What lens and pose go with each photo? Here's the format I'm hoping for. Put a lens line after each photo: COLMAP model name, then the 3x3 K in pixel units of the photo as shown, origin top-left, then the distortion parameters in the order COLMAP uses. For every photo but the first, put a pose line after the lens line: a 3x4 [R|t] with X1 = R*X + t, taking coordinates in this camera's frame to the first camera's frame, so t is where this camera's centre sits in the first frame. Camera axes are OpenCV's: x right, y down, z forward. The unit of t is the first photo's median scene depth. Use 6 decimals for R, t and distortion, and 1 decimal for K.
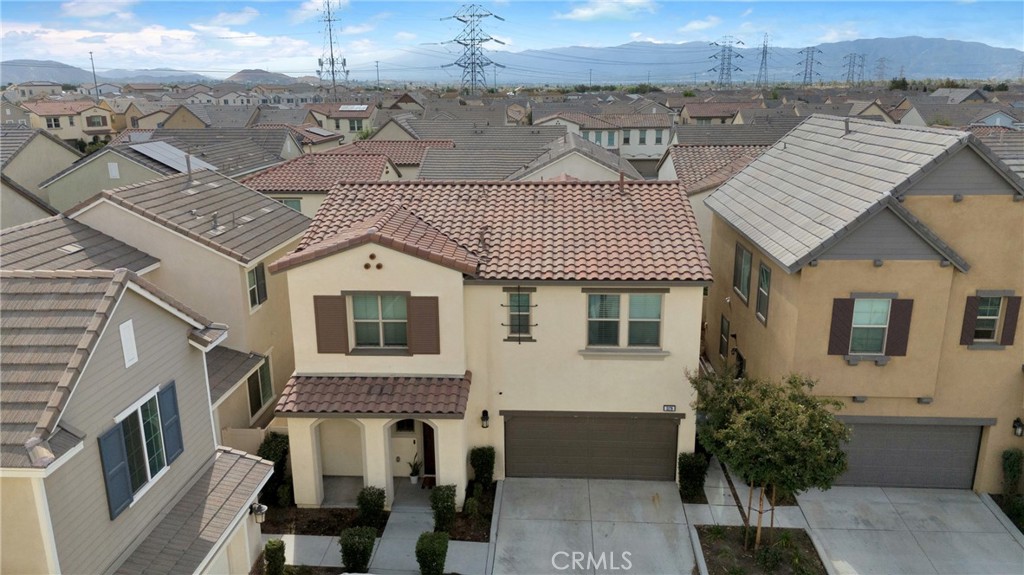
lens RADIAL K [[757.0, 0, 511.9], [0, 757.0, 292.0], [0, 0, 1]] dist [0.059141, -0.048414]
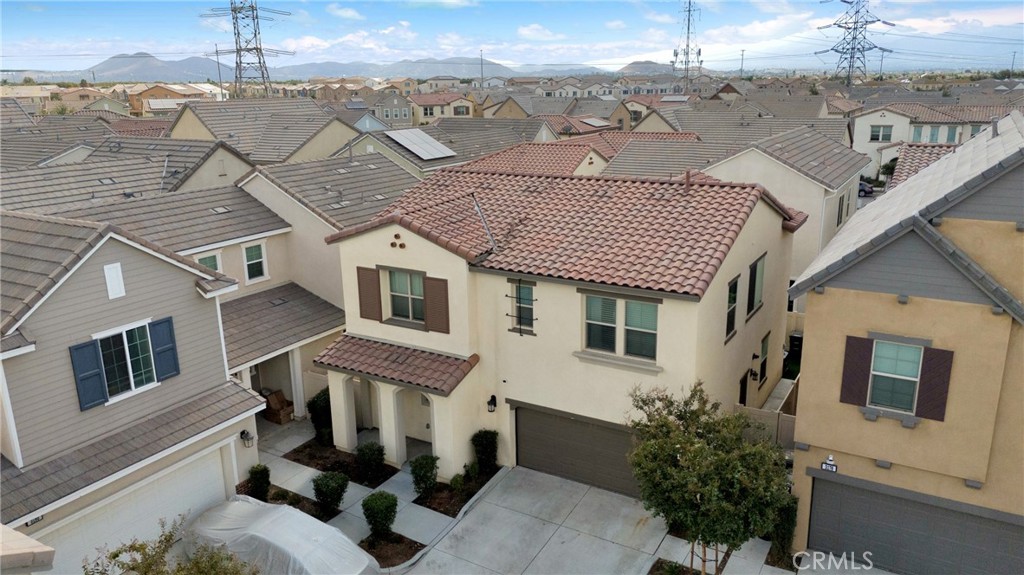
lens RADIAL K [[757.0, 0, 513.1], [0, 757.0, 291.2], [0, 0, 1]] dist [0.059141, -0.048414]
pose [[0.886119, 0.119819, -0.447701, 0.451004], [-0.114843, 0.992643, 0.038358, -0.028438], [0.449003, 0.017425, 0.893360, 0.093549]]
